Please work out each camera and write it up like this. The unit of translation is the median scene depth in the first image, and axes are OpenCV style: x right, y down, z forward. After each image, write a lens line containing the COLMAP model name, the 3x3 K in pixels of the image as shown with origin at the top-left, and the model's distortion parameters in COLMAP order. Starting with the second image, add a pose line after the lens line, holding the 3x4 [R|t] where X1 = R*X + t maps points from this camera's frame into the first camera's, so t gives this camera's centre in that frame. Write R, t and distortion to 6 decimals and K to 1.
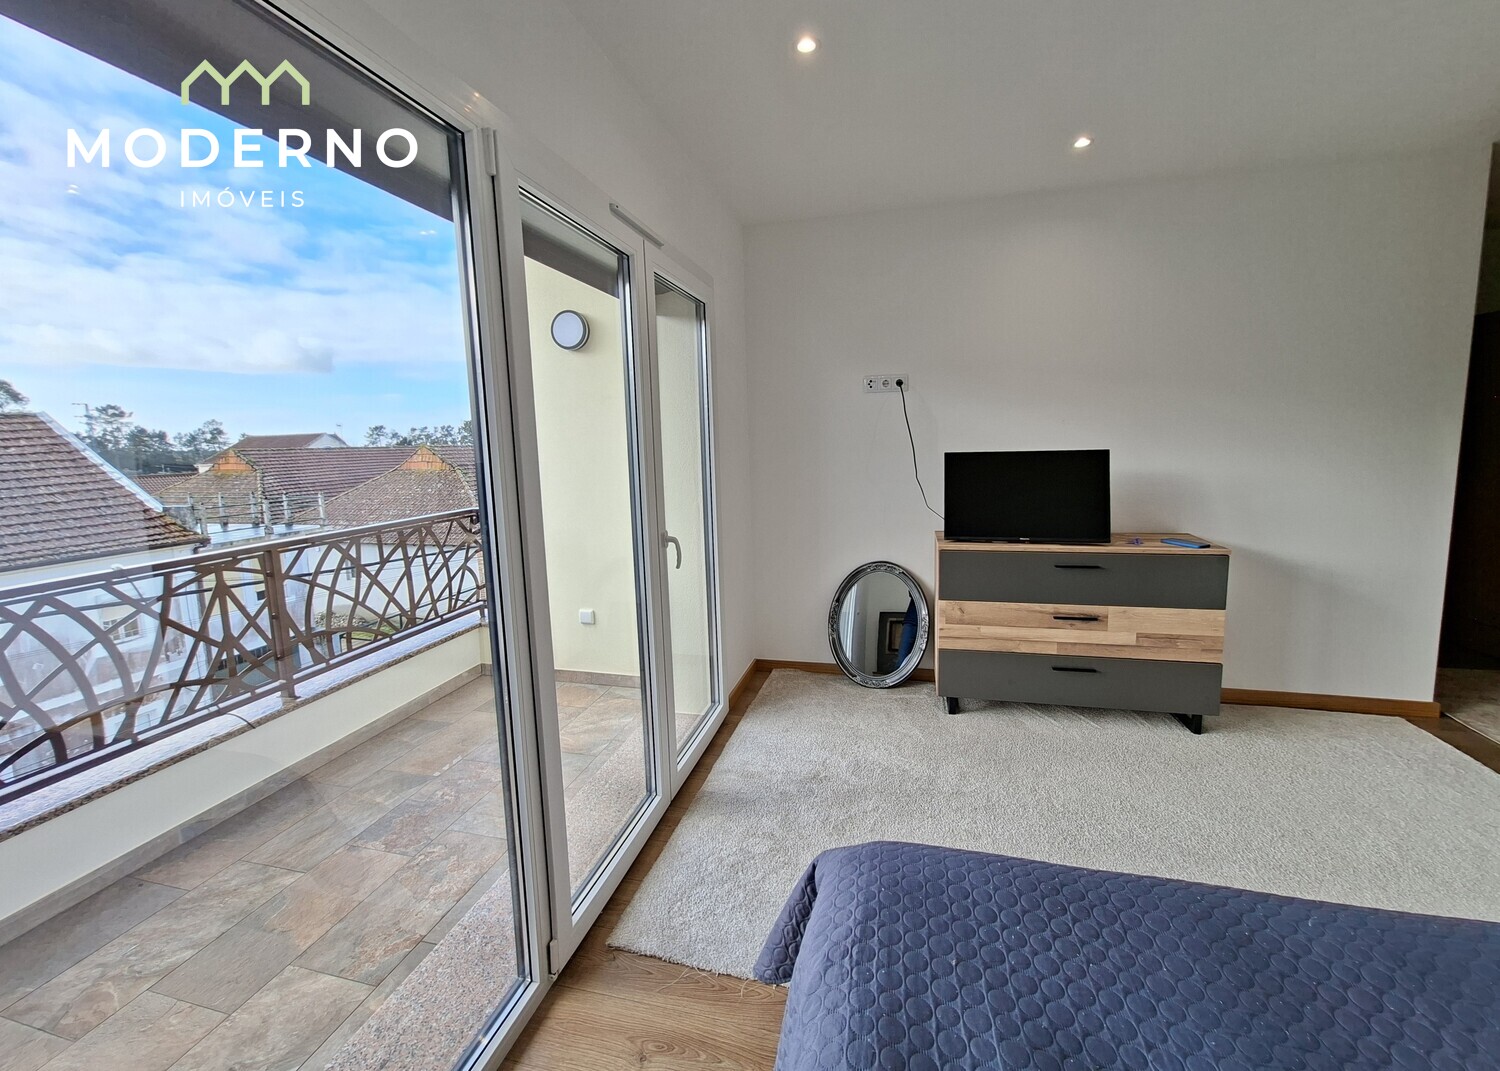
lens RADIAL K [[600.2, 0, 758.0], [0, 600.2, 510.1], [0, 0, 1]] dist [-0.002504, -0.000026]
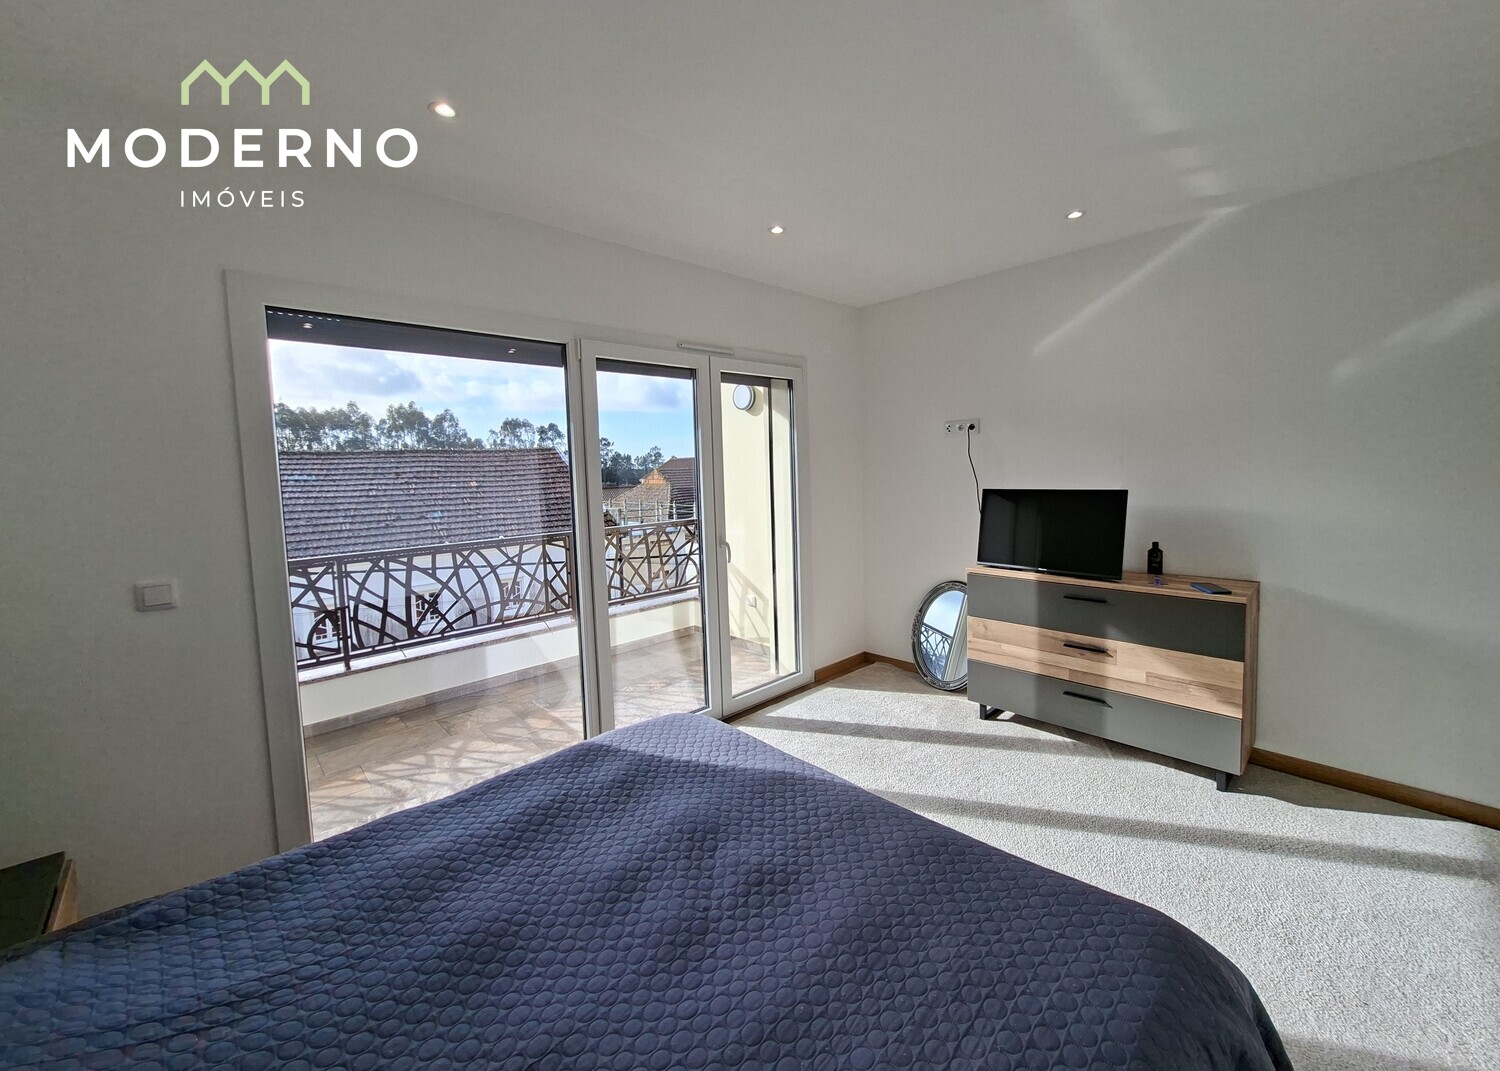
lens RADIAL K [[590.0, 0, 759.9], [0, 590.0, 505.3], [0, 0, 1]] dist [-0.001956, 0.000249]
pose [[0.844590, 0.034881, -0.534276, 0.556030], [-0.054979, 0.998251, -0.021739, -0.016043], [0.532583, 0.047734, 0.845030, -0.185672]]
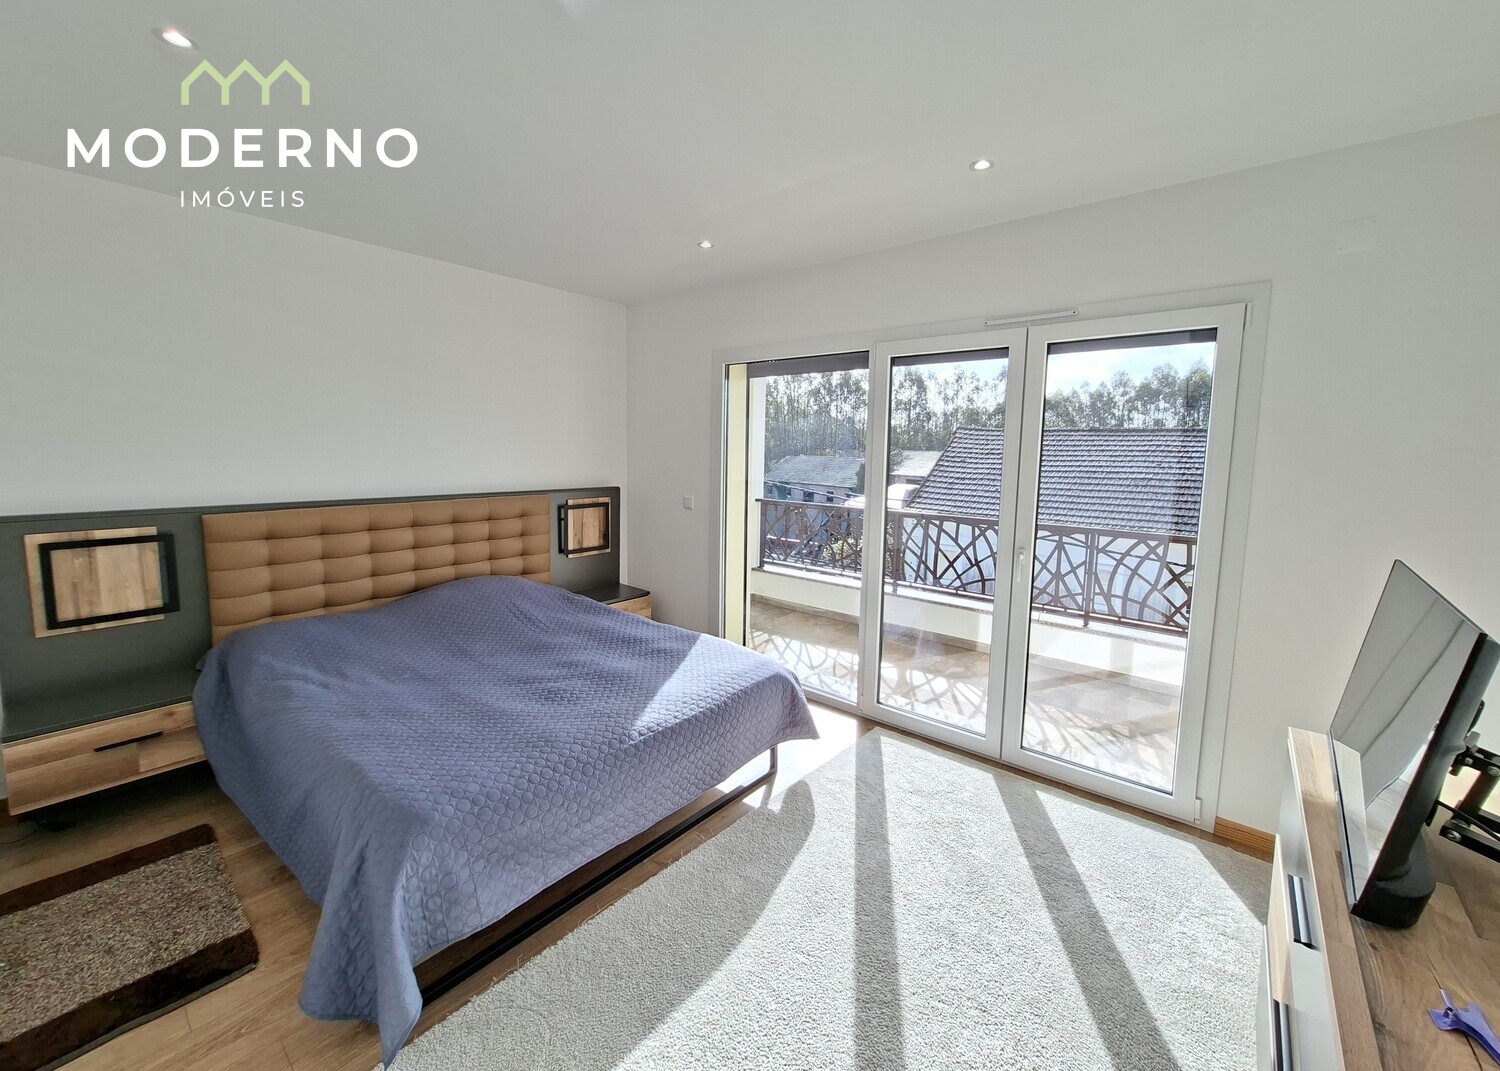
lens RADIAL K [[600.2, 0, 758.0], [0, 600.2, 510.1], [0, 0, 1]] dist [-0.002504, -0.000026]
pose [[-0.439640, 0.113106, -0.891024, 0.905835], [-0.109676, 0.977855, 0.178244, -0.159904], [0.891453, 0.176087, -0.417499, 0.758634]]
